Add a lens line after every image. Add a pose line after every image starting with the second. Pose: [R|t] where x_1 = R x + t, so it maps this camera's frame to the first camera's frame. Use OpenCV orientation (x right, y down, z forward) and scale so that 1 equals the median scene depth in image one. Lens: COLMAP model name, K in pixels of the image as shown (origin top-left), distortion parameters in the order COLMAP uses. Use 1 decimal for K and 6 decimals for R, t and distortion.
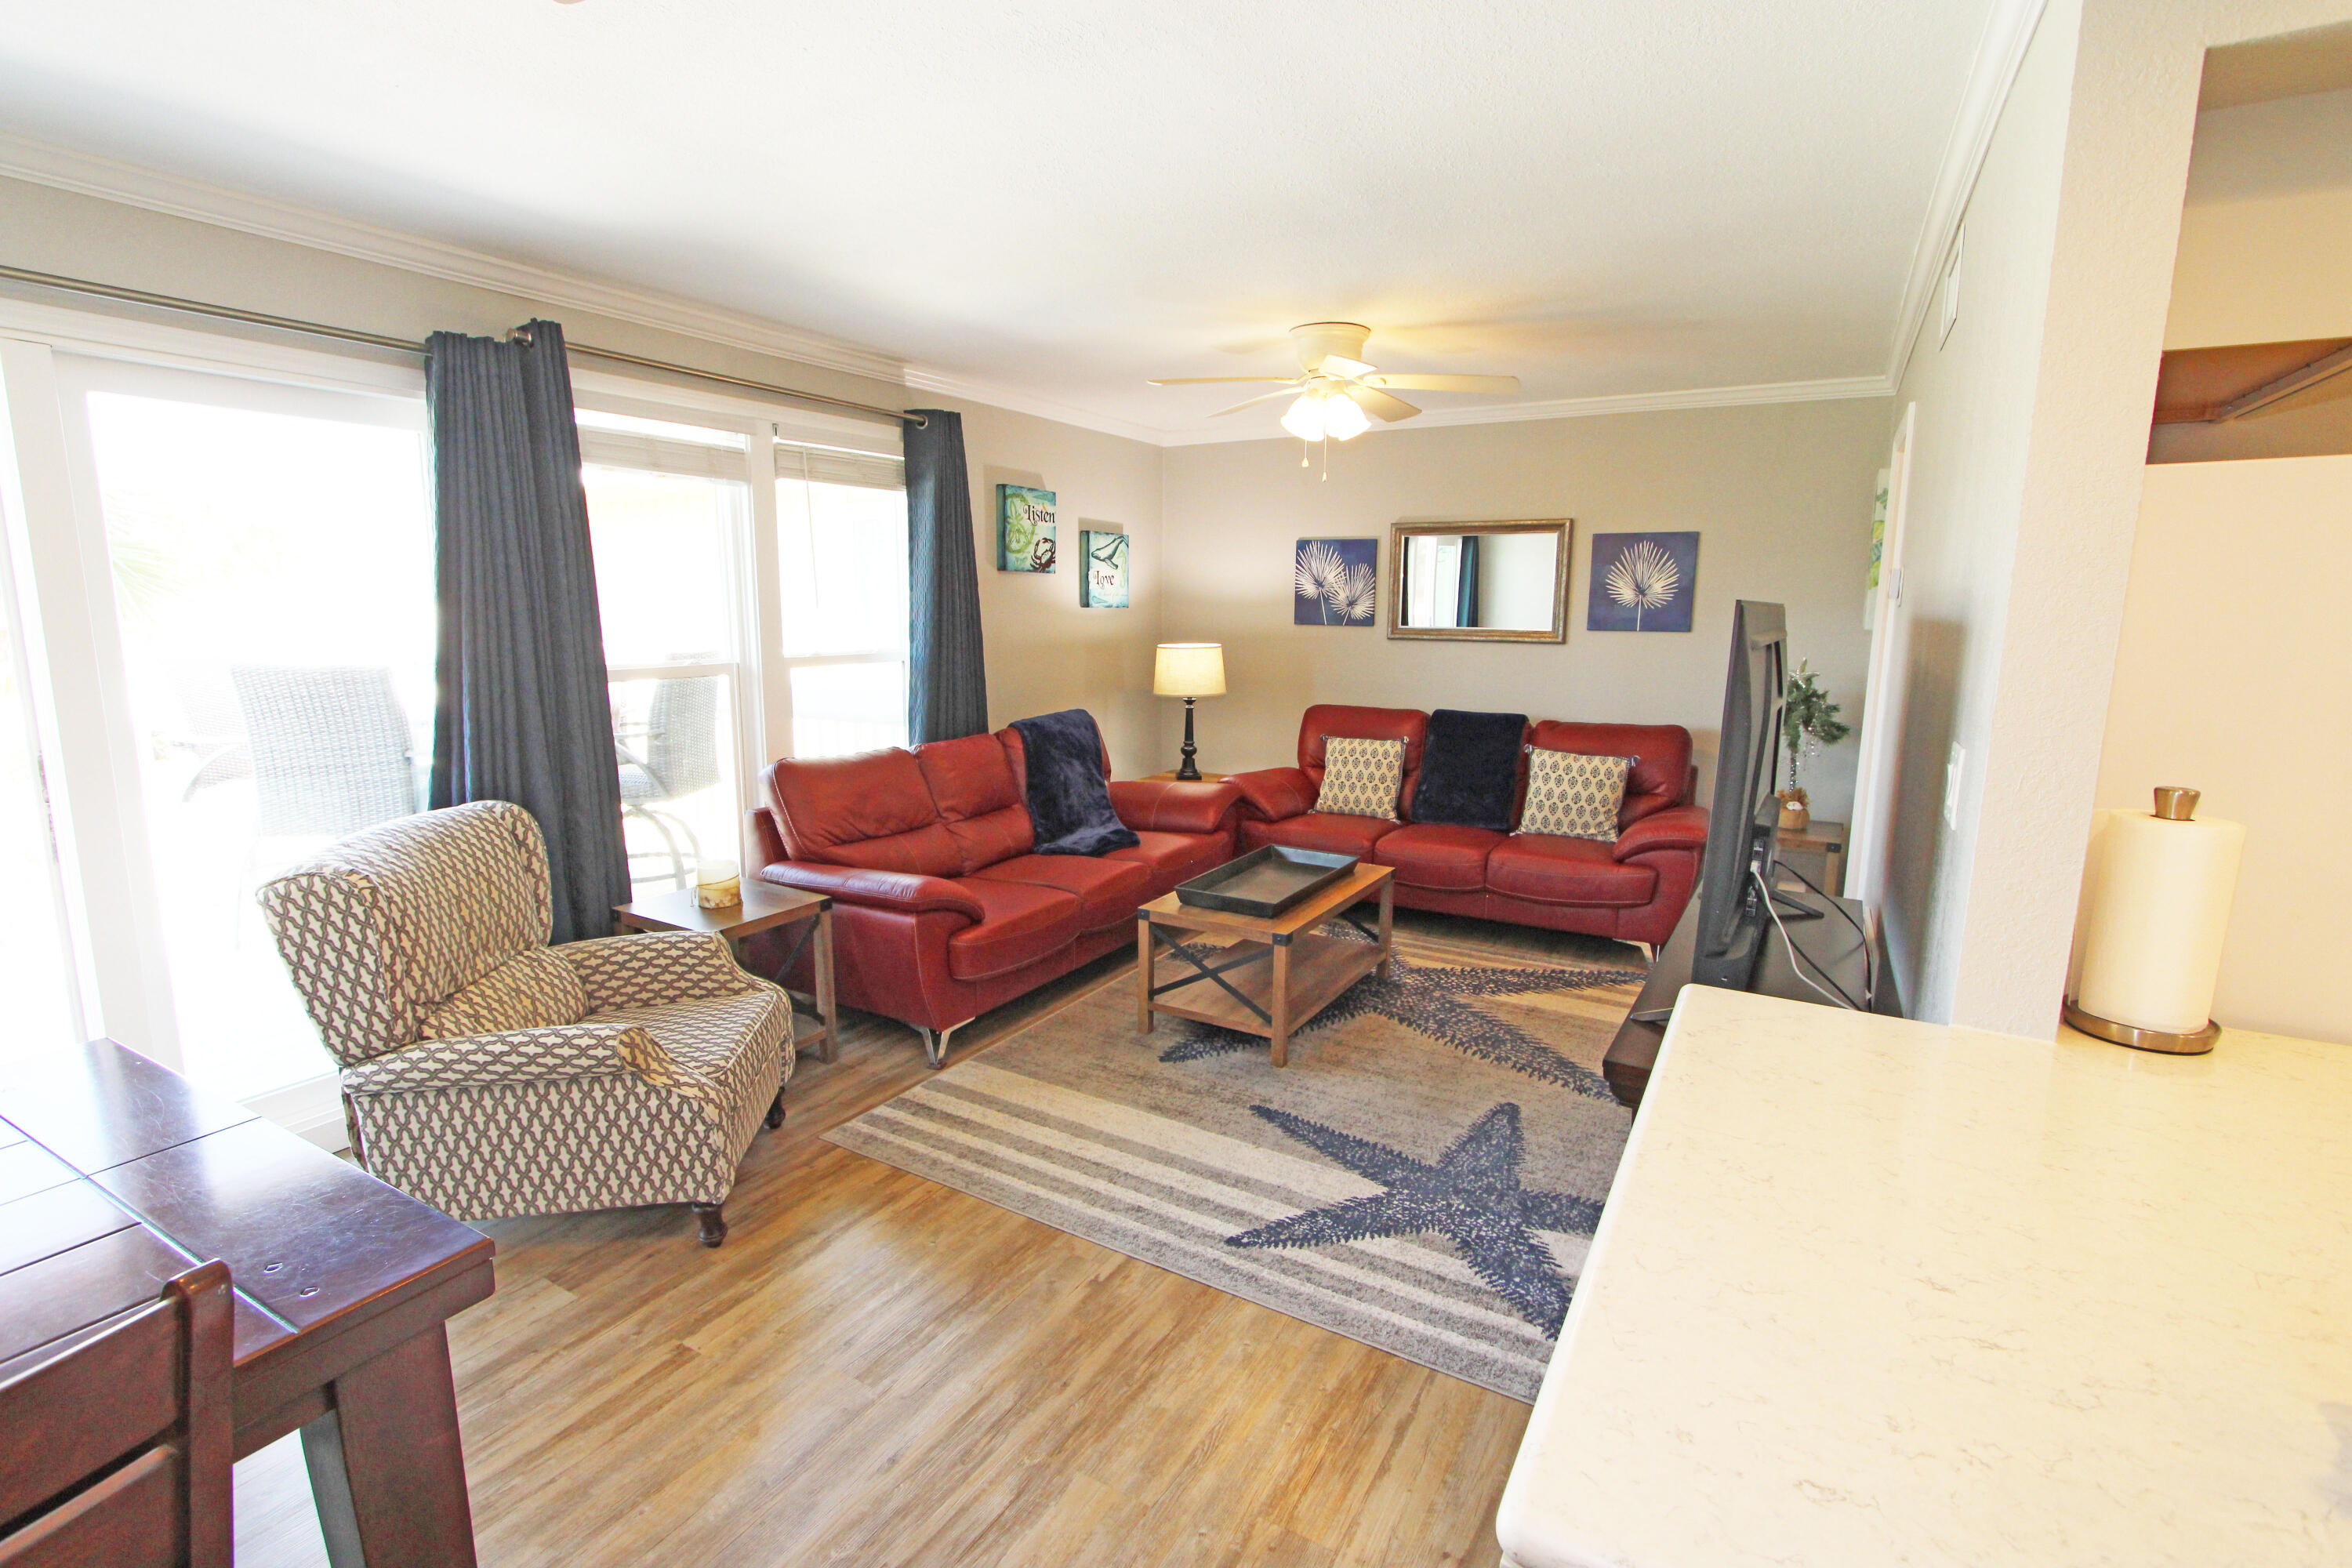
lens RADIAL K [[1090.6, 0, 1165.0], [0, 1090.6, 782.2], [0, 0, 1]] dist [-0.018578, 0.003801]
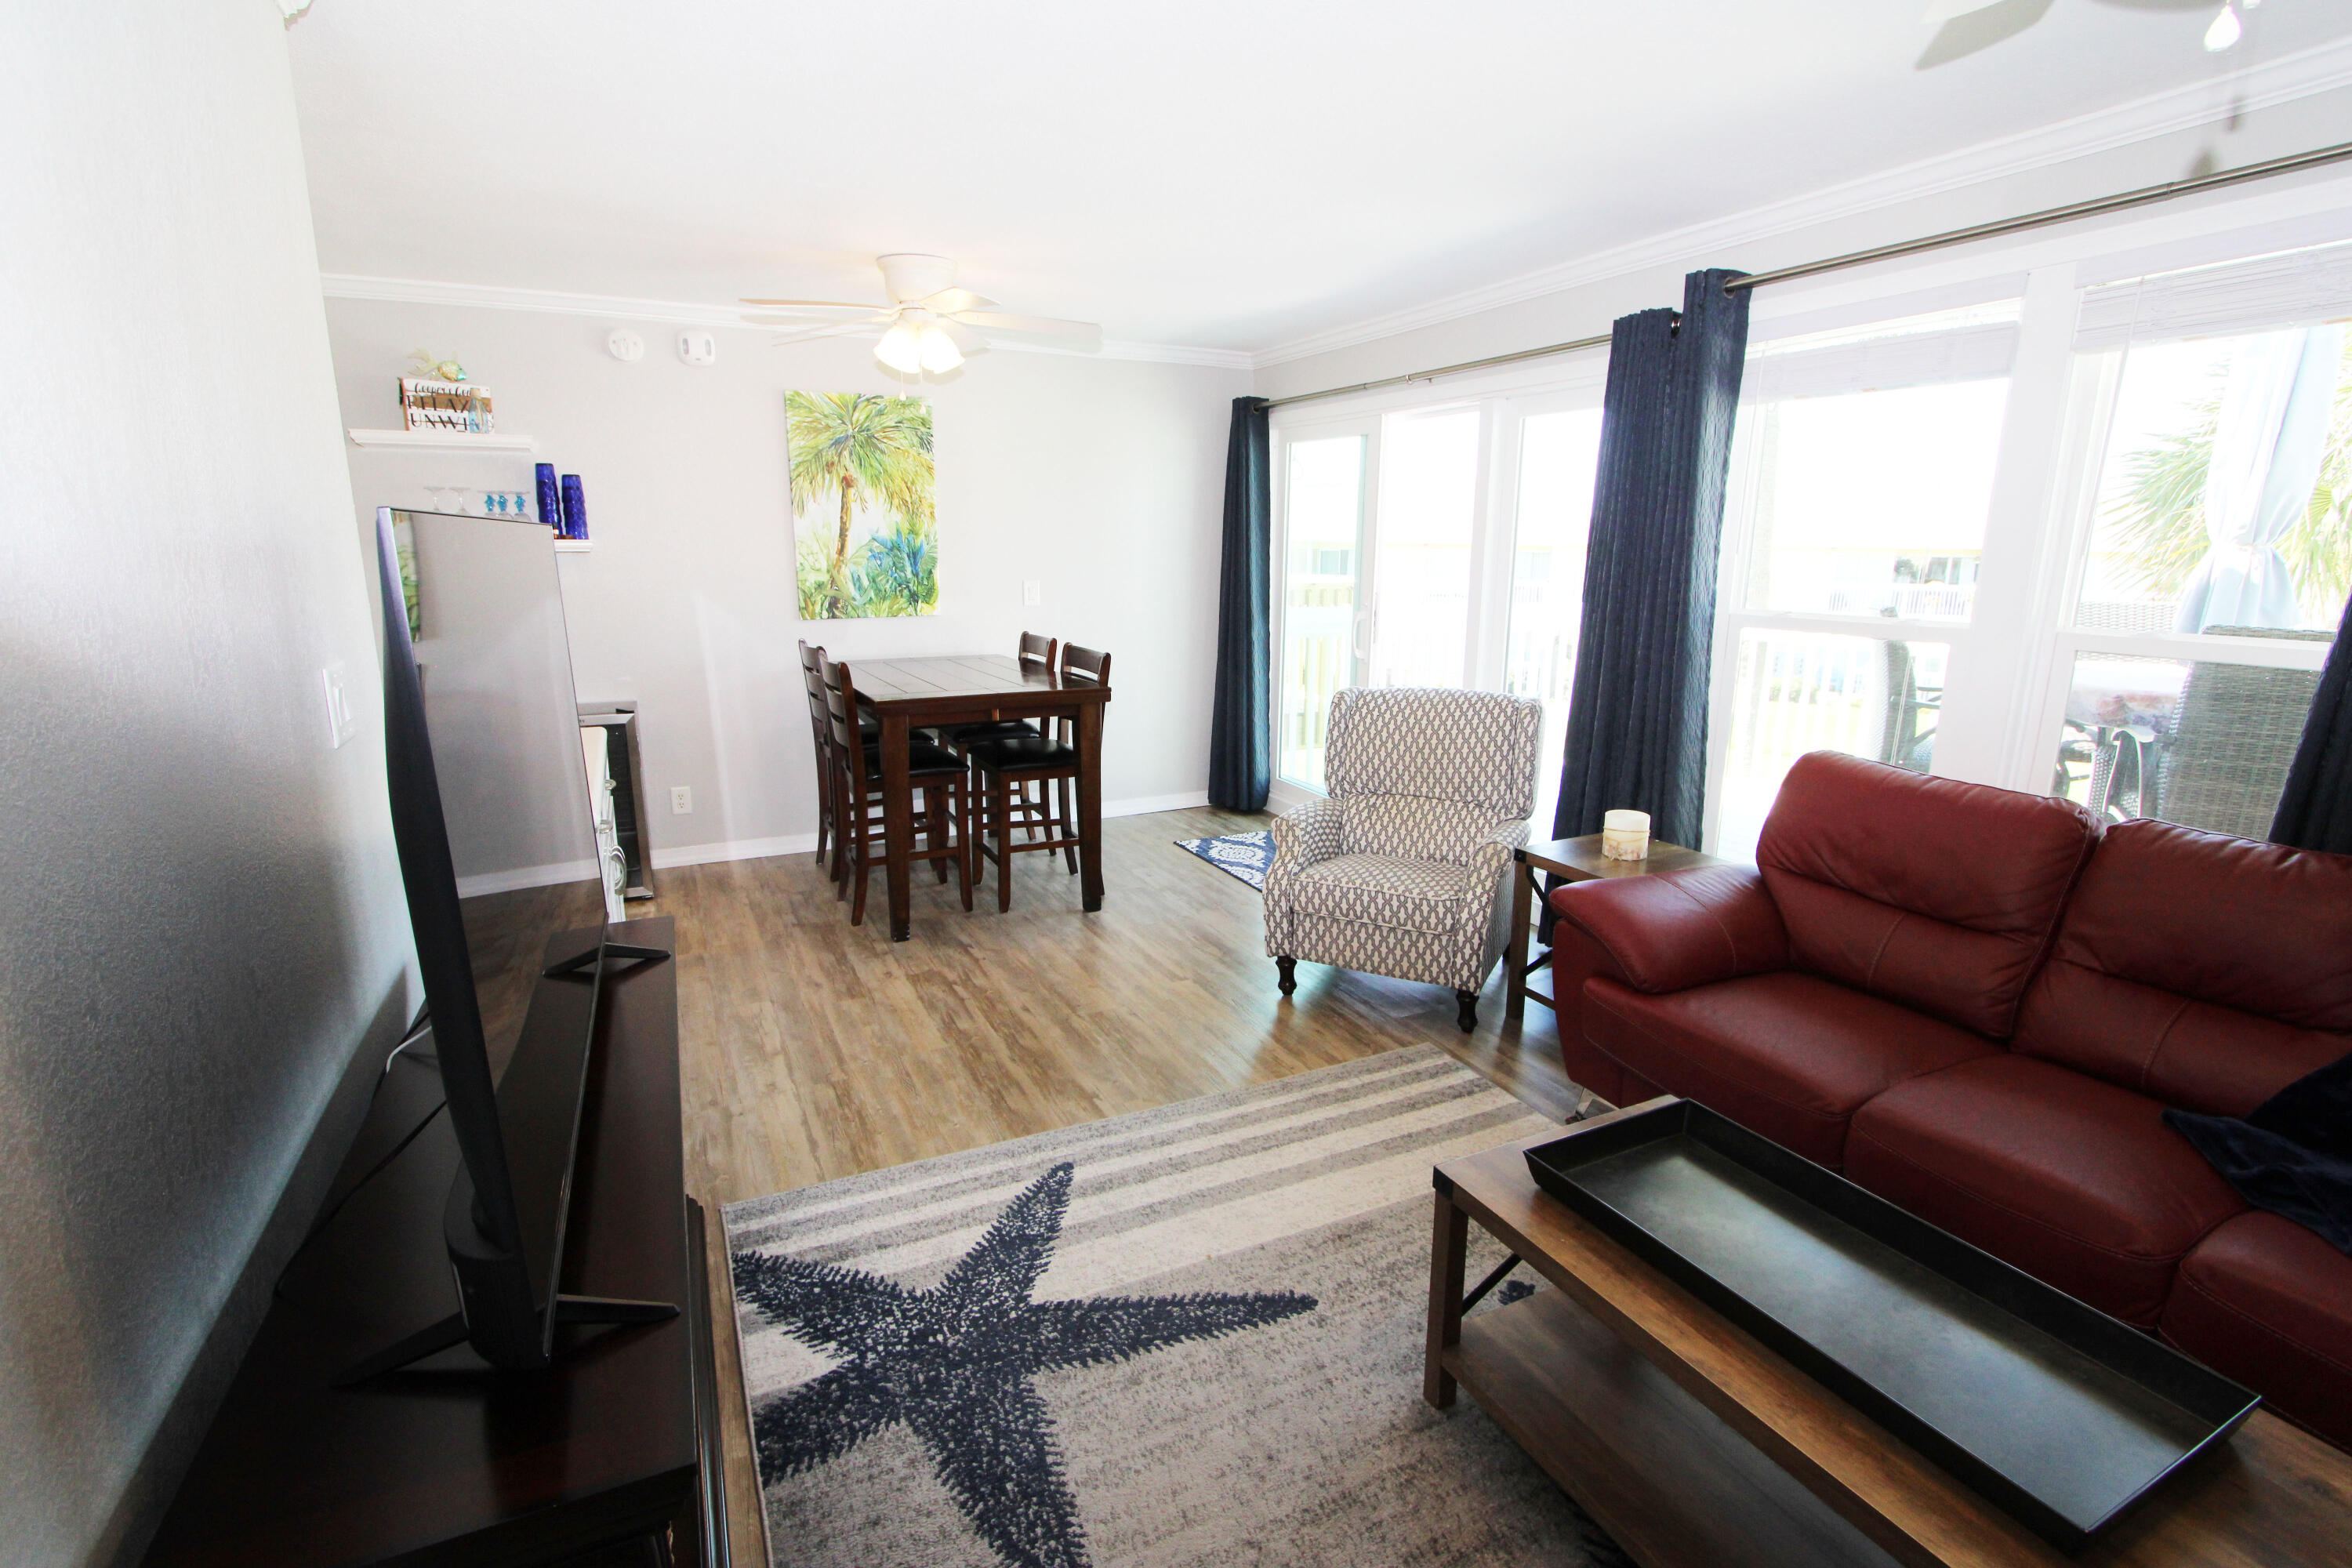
lens RADIAL K [[1090.6, 0, 1166.4], [0, 1090.6, 780.9], [0, 0, 1]] dist [-0.018578, 0.003801]
pose [[-0.551292, 0.172040, -0.816382, 0.438303], [-0.144575, 0.944006, 0.296564, -0.131987], [0.821690, 0.281522, -0.495551, 0.830105]]
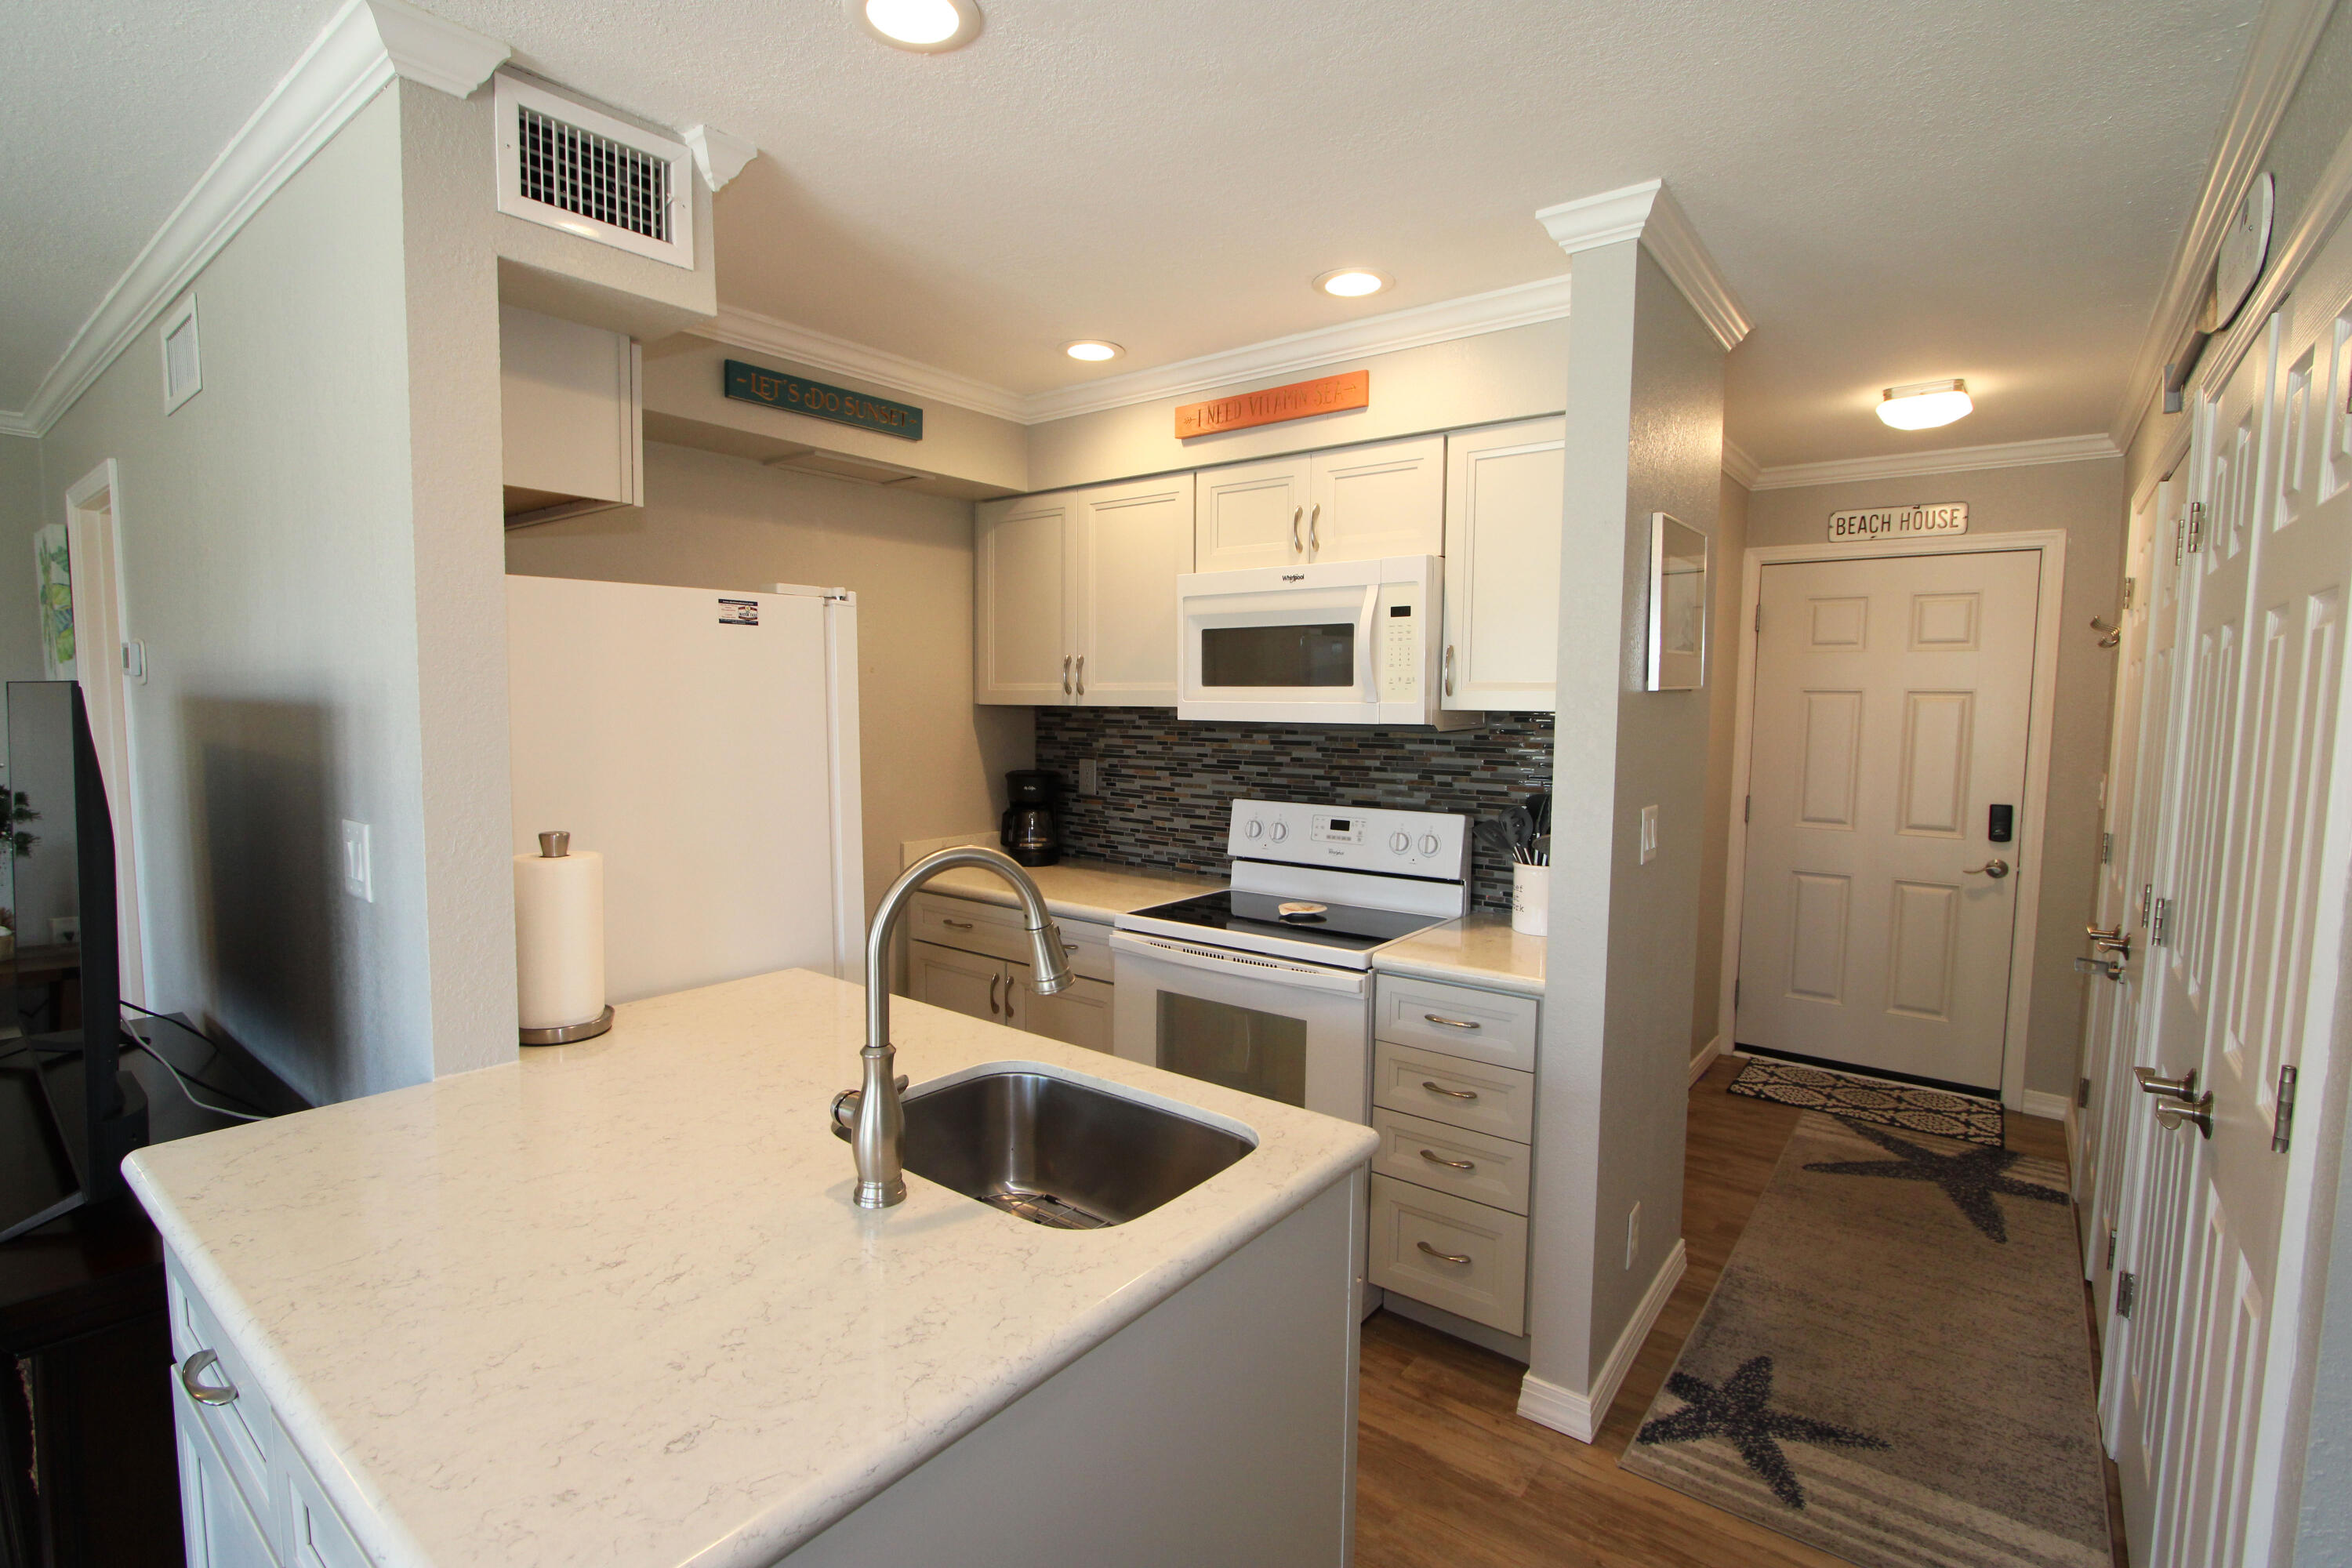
lens RADIAL K [[1090.6, 0, 1173.8], [0, 1090.6, 779.6], [0, 0, 1]] dist [-0.018578, 0.003801]
pose [[0.131400, -0.080866, 0.988026, -0.066738], [0.149007, 0.986955, 0.060962, -0.007545], [-0.980067, 0.139213, 0.141736, 0.031693]]
